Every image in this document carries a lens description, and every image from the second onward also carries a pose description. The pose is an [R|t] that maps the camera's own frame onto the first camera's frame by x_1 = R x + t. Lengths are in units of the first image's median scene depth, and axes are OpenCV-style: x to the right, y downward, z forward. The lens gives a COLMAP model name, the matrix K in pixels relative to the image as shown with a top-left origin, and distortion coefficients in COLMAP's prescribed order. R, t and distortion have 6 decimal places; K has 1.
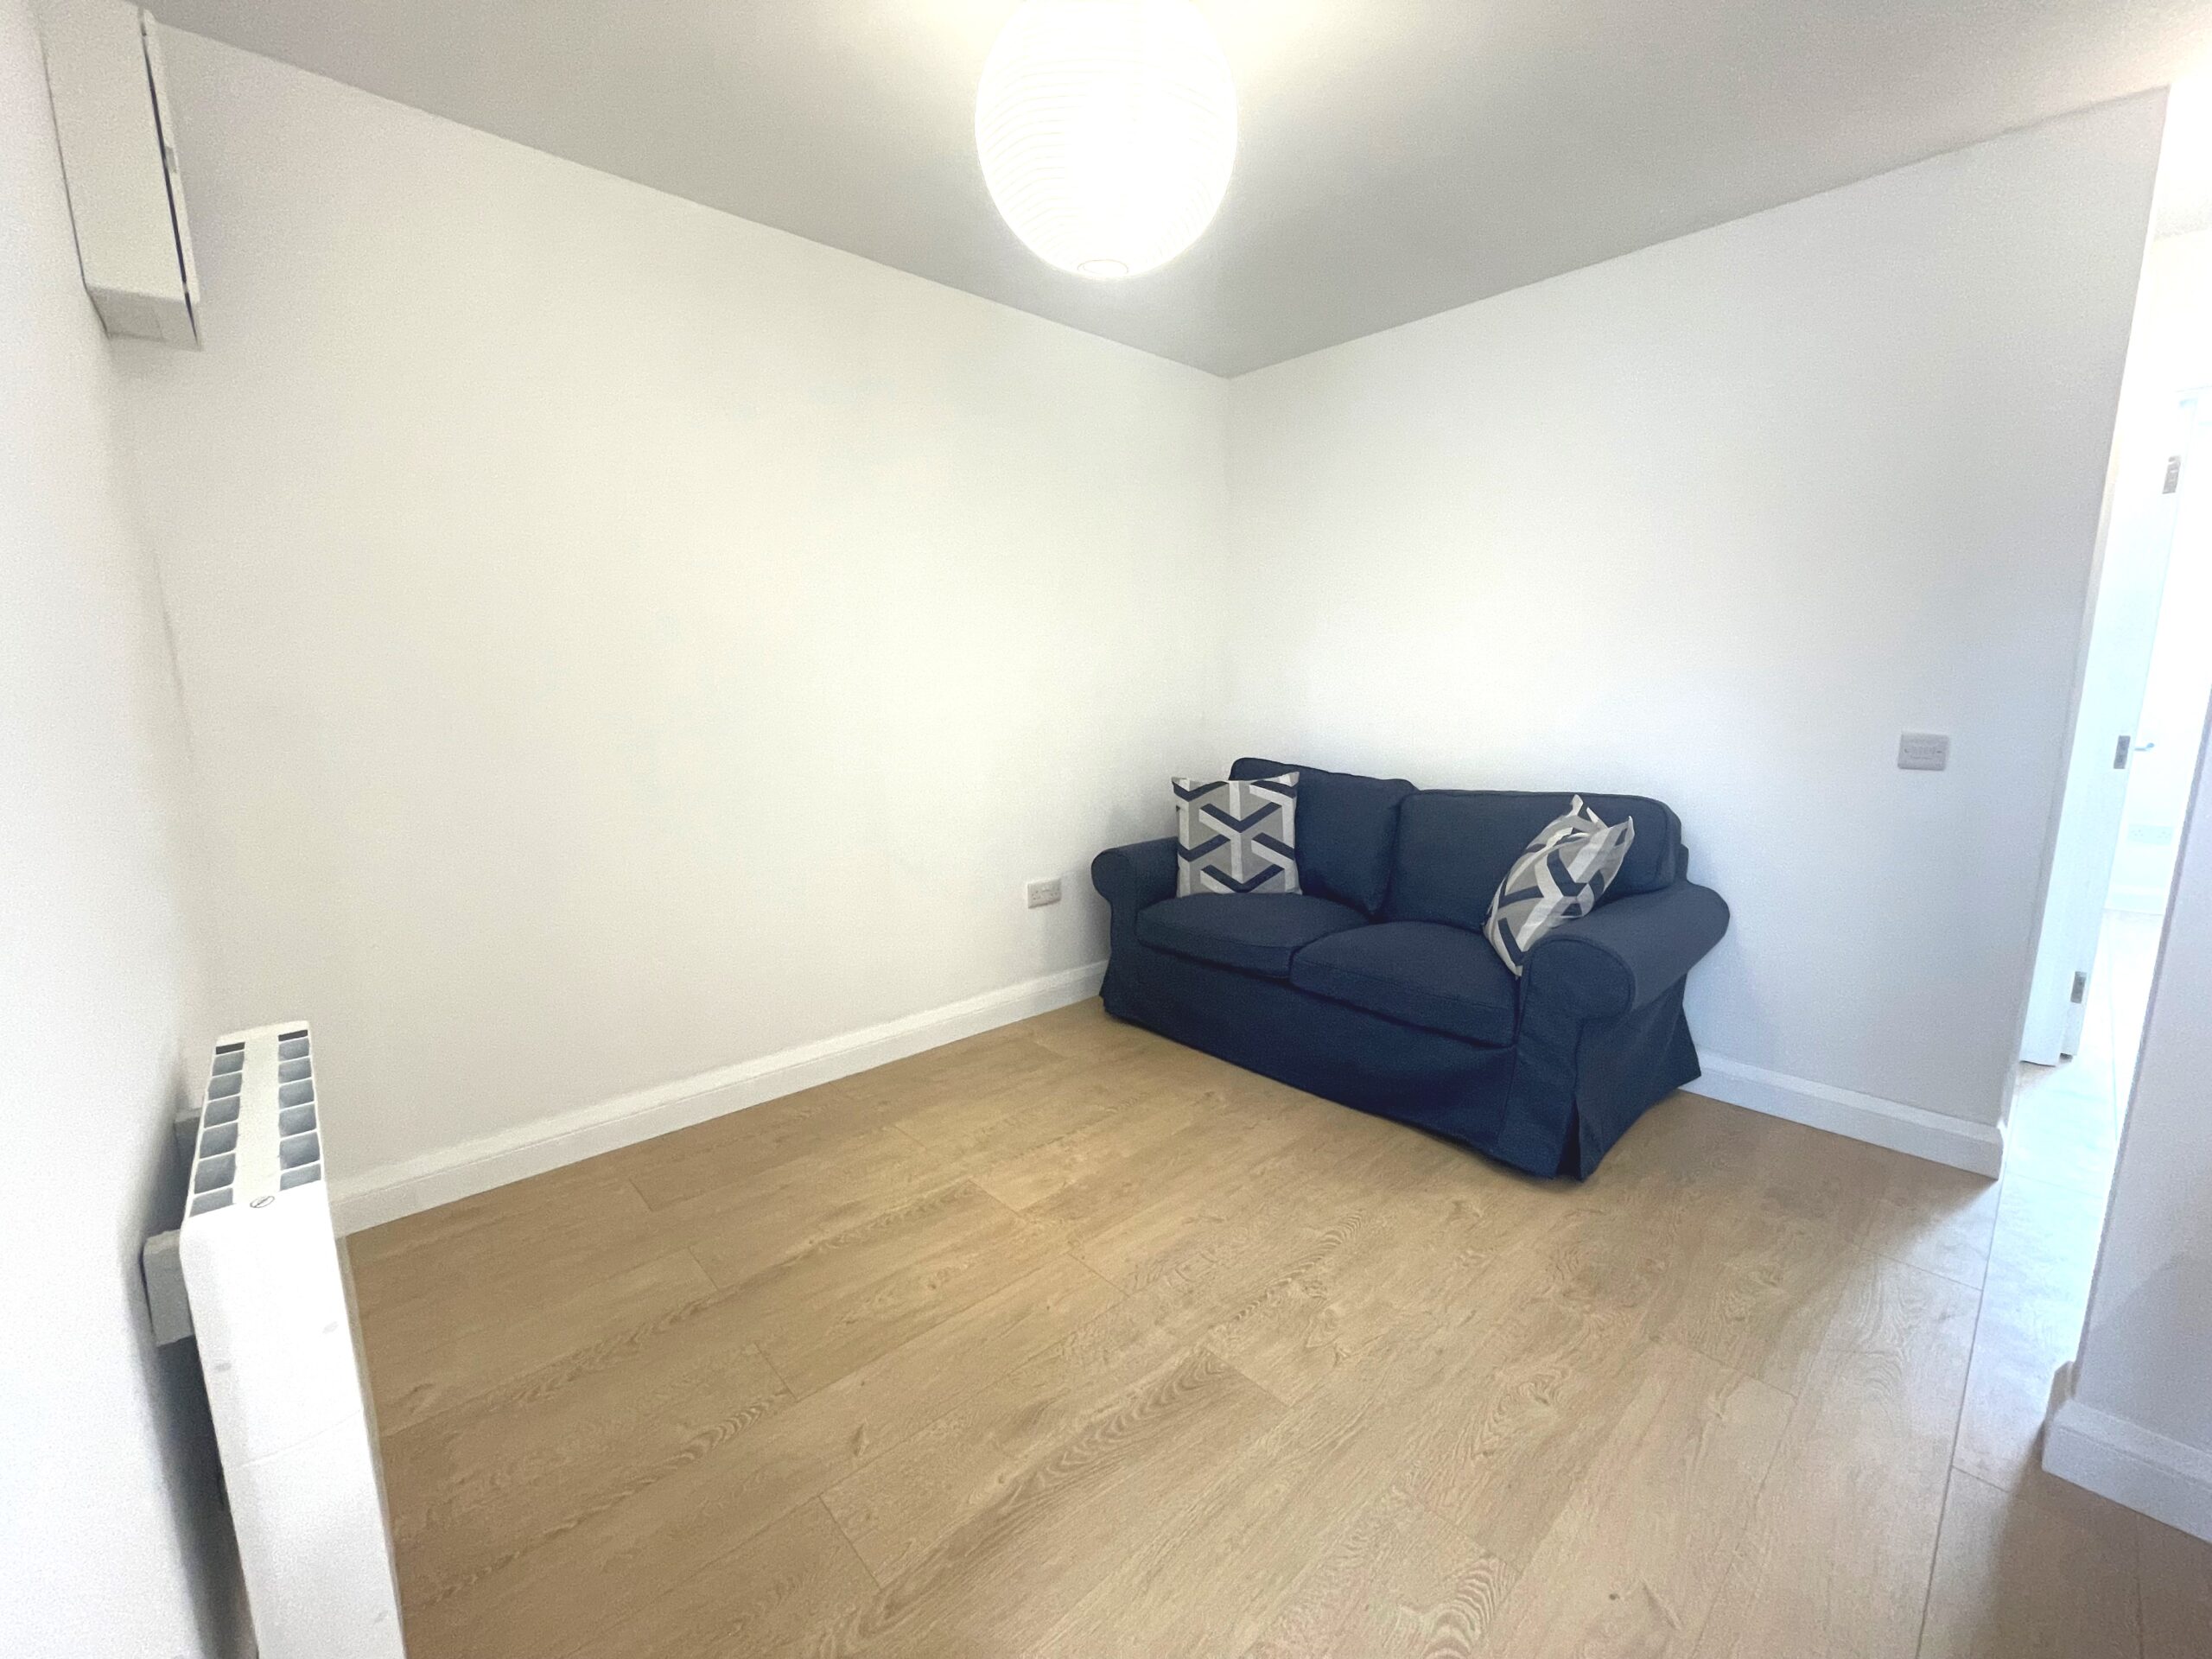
lens RADIAL K [[890.7, 0, 1104.6], [0, 890.7, 837.6], [0, 0, 1]] dist [-0.003698, -0.000462]
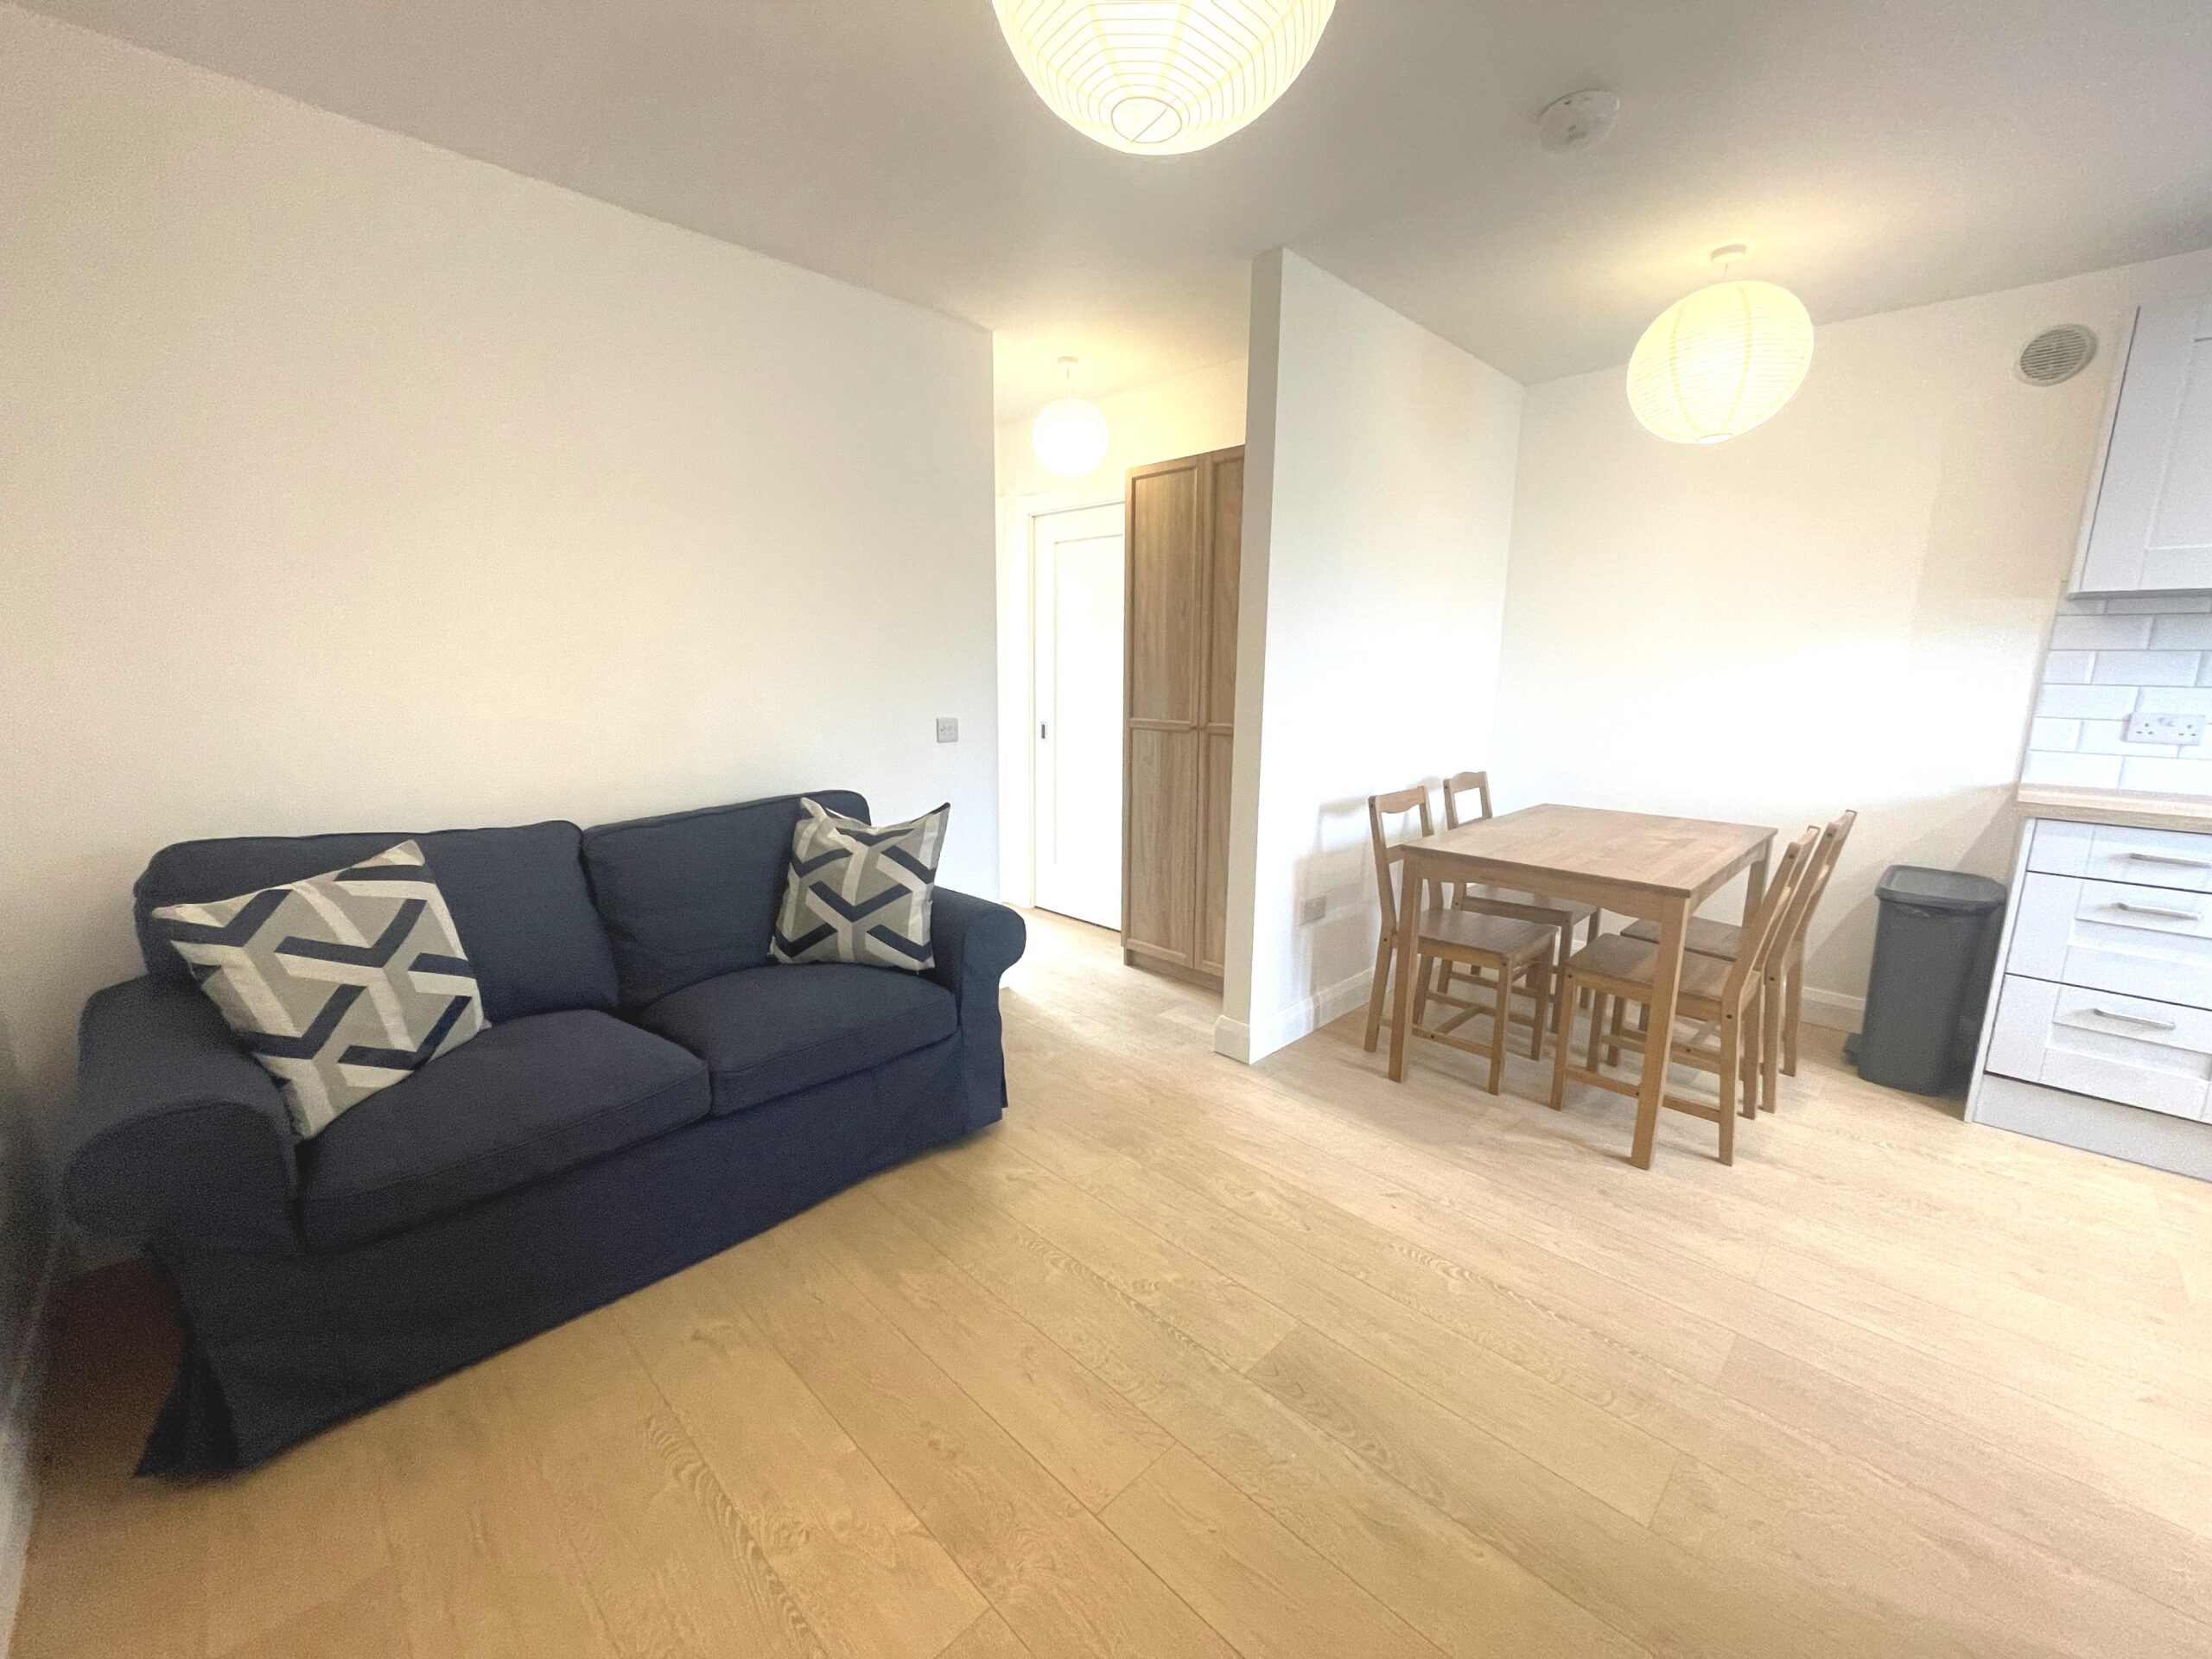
lens RADIAL K [[890.7, 0, 1104.1], [0, 890.7, 827.7], [0, 0, 1]] dist [-0.003698, -0.000462]
pose [[-0.042742, -0.179421, 0.982843, -0.458900], [0.160374, 0.969754, 0.184006, -0.139661], [-0.986130, 0.165487, -0.012675, 0.655041]]
